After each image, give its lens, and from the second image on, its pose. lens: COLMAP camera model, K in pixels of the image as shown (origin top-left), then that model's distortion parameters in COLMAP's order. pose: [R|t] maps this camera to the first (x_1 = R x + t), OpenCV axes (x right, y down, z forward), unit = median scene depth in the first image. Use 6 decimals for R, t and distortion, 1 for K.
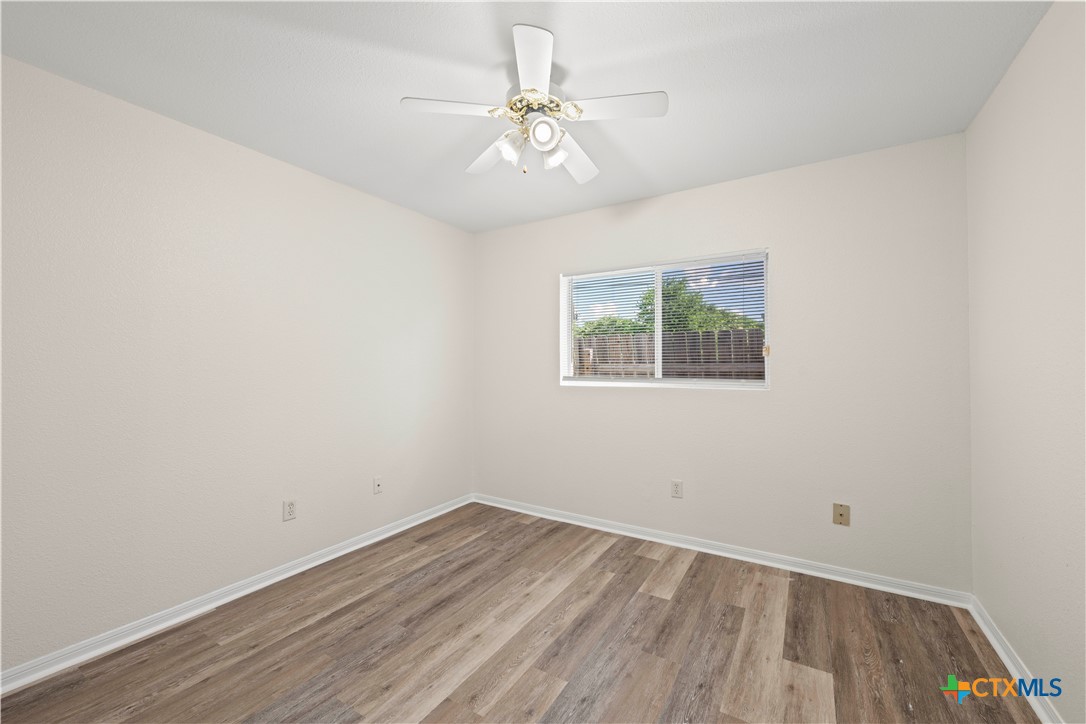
lens RADIAL K [[432.8, 0, 550.5], [0, 432.8, 365.2], [0, 0, 1]] dist [0.000572, -0.000151]
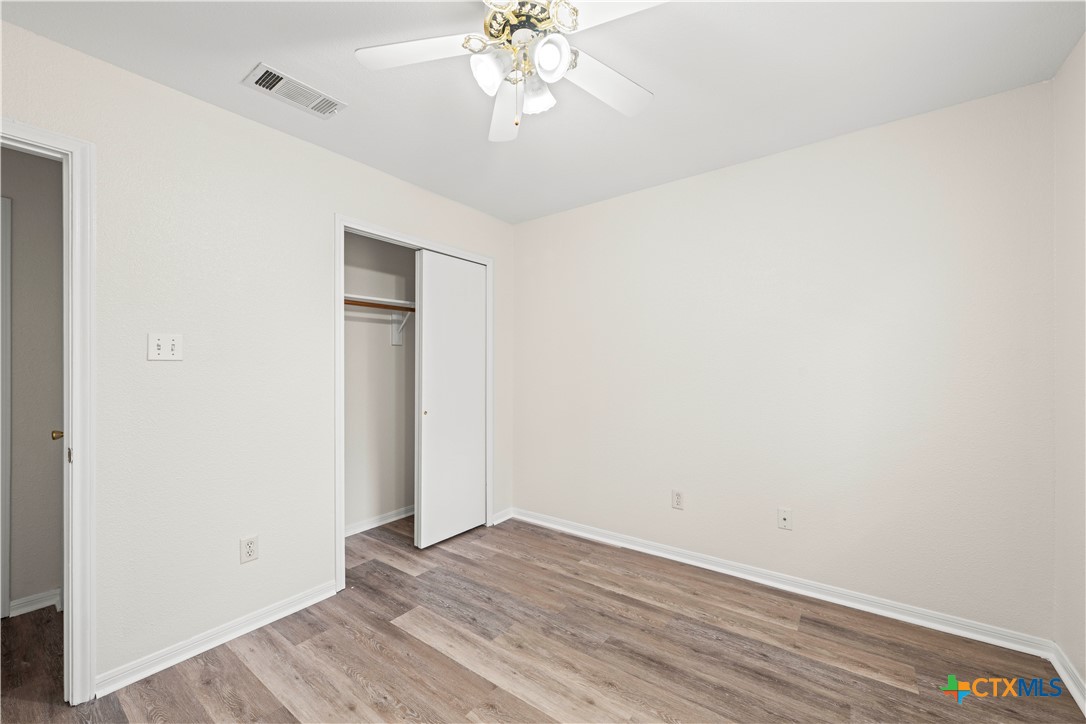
lens RADIAL K [[432.8, 0, 550.5], [0, 432.8, 365.2], [0, 0, 1]] dist [0.000572, -0.000151]
pose [[-0.090001, 0.003740, -0.995935, 0.552401], [0.006888, 0.999971, 0.003132, -0.008813], [0.995918, -0.006578, -0.090024, 0.856261]]
